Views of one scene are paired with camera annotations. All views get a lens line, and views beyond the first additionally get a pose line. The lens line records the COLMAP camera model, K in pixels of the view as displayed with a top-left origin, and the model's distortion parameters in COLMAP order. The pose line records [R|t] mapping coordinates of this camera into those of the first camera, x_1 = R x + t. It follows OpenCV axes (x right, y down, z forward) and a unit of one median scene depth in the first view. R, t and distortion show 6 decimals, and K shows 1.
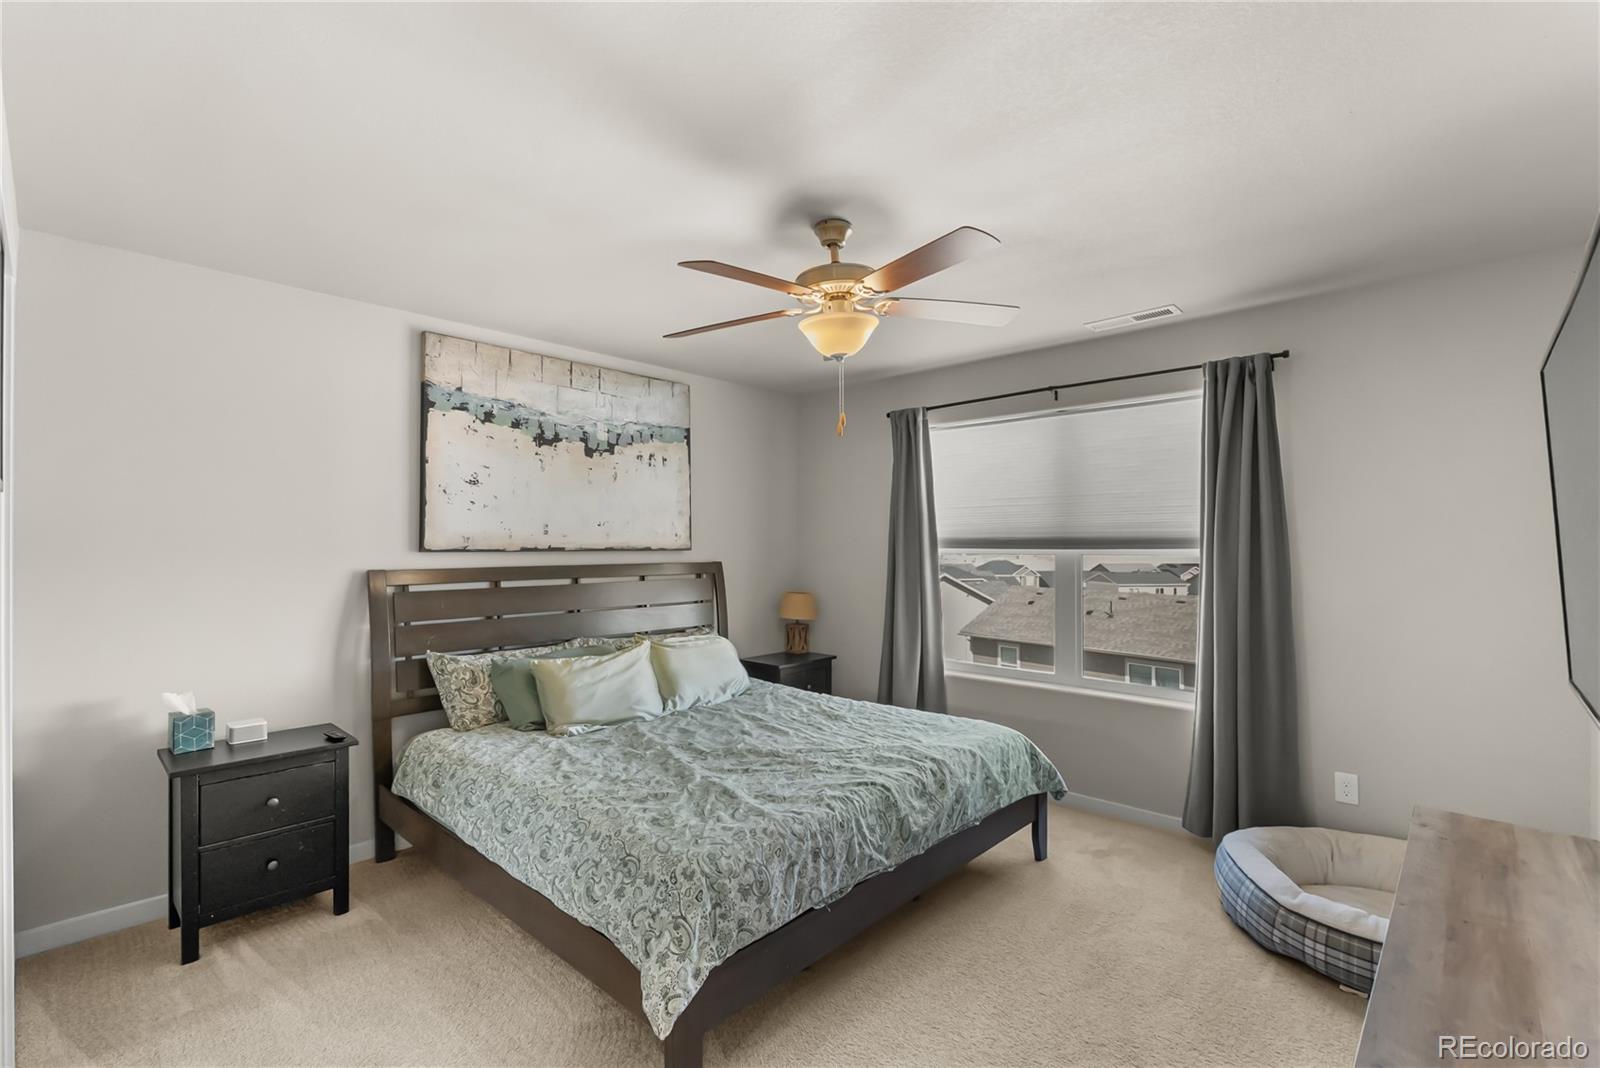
lens RADIAL K [[731.2, 0, 791.3], [0, 731.2, 542.7], [0, 0, 1]] dist [-0.009277, -0.000397]
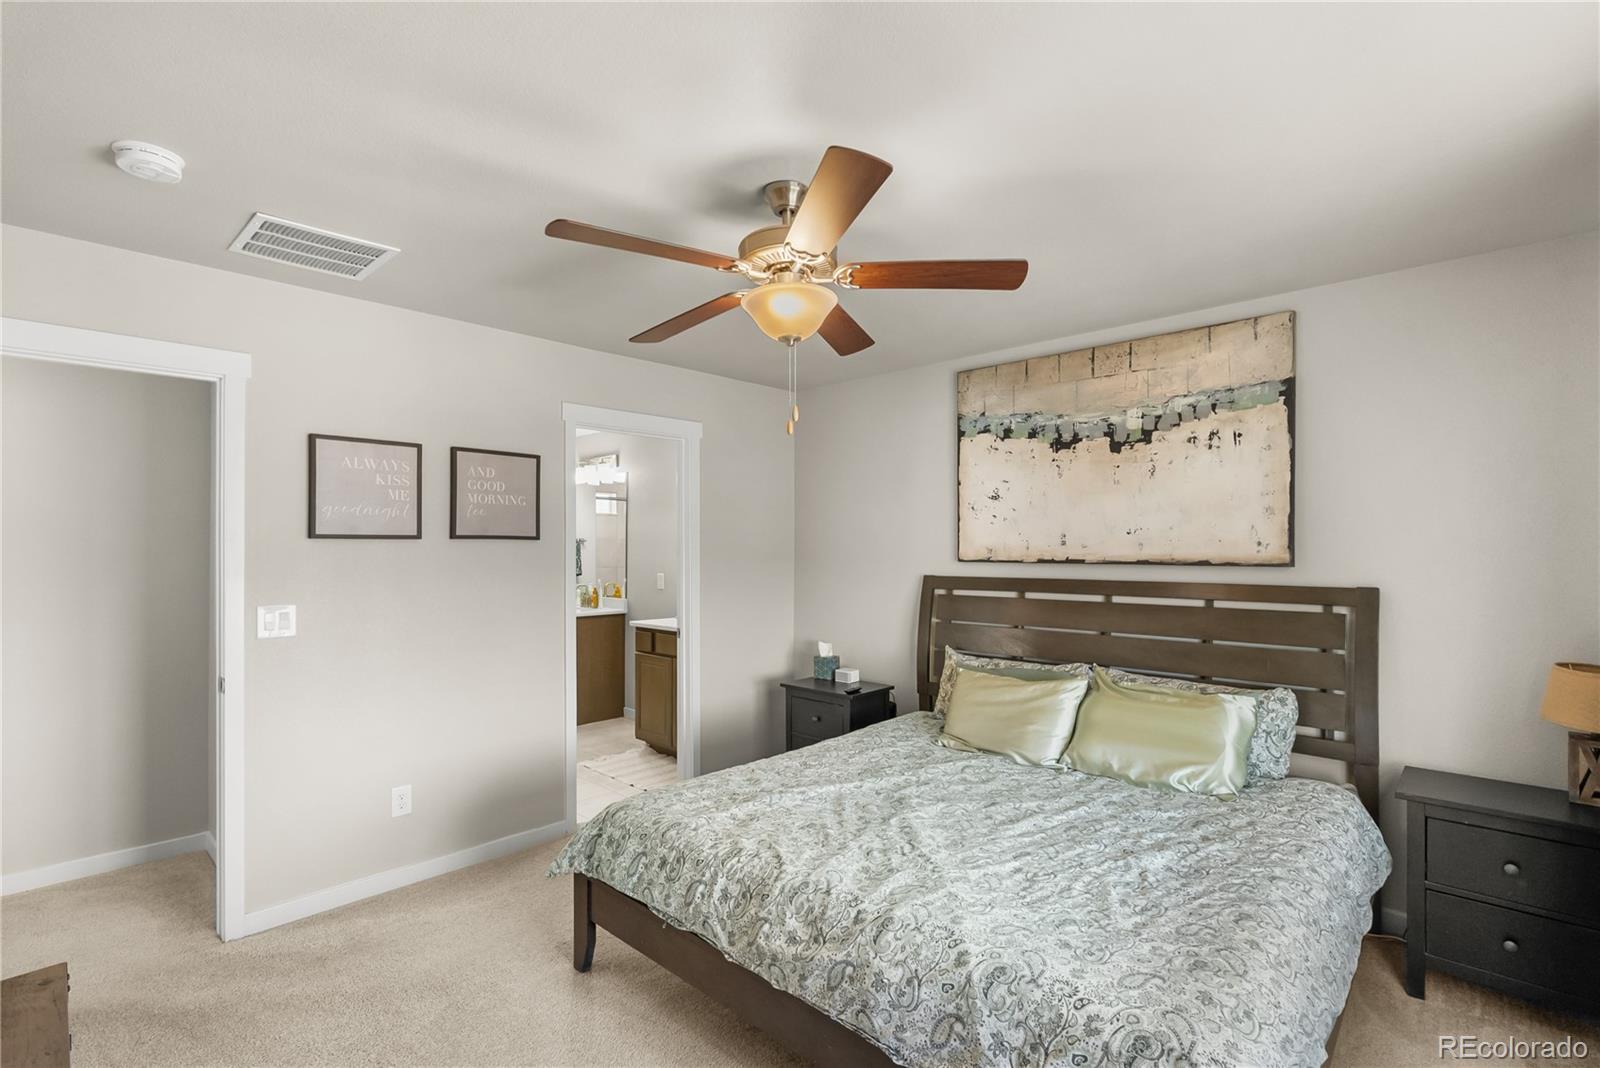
lens RADIAL K [[731.2, 0, 797.9], [0, 731.2, 540.3], [0, 0, 1]] dist [-0.009277, -0.000397]
pose [[-0.007244, -0.009782, -0.999926, 0.595107], [0.004146, 0.999943, -0.009812, -0.009929], [0.999965, -0.004217, -0.007203, 0.670969]]
